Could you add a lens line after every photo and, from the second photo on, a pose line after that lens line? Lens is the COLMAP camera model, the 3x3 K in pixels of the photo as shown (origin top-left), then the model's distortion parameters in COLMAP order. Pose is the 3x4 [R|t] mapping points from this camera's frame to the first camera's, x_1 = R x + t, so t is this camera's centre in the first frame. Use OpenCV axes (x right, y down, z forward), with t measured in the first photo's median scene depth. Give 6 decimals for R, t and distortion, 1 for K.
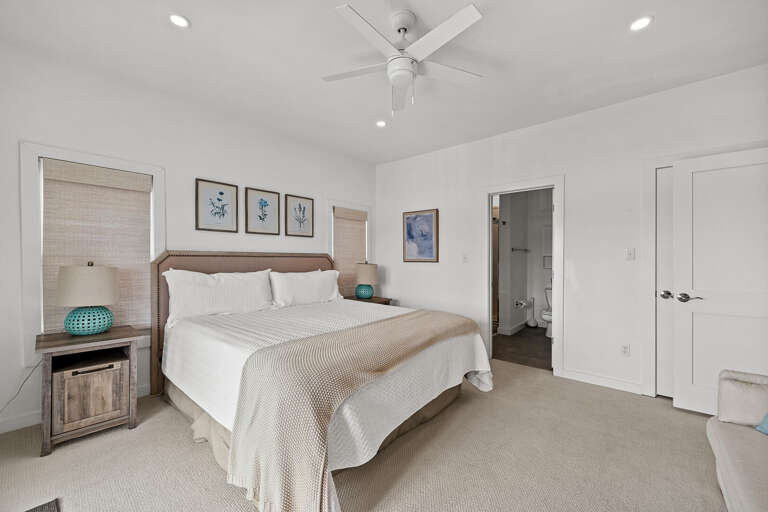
lens RADIAL K [[312.8, 0, 382.8], [0, 312.8, 256.7], [0, 0, 1]] dist [-0.004072, -0.000314]
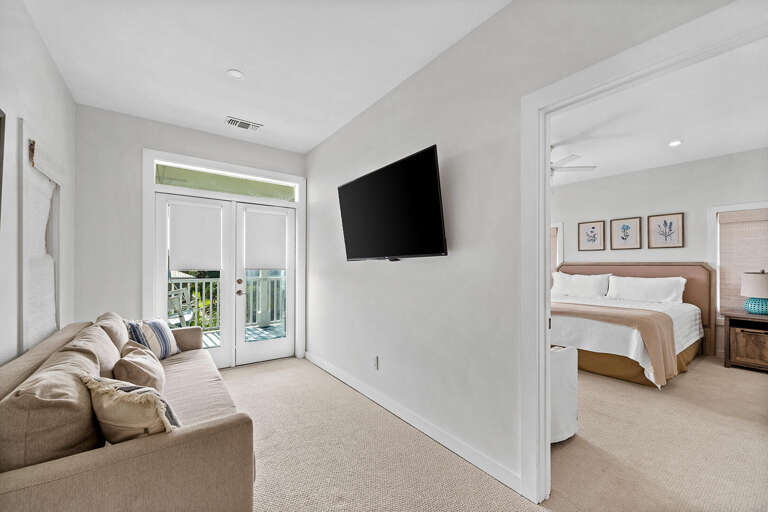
lens RADIAL K [[312.8, 0, 384.1], [0, 312.8, 262.7], [0, 0, 1]] dist [-0.004072, -0.000314]
pose [[-0.223059, -0.016319, -0.974668, 1.234932], [-0.002577, 0.999866, -0.016151, 0.013584], [0.974801, -0.001091, -0.223072, 0.249939]]
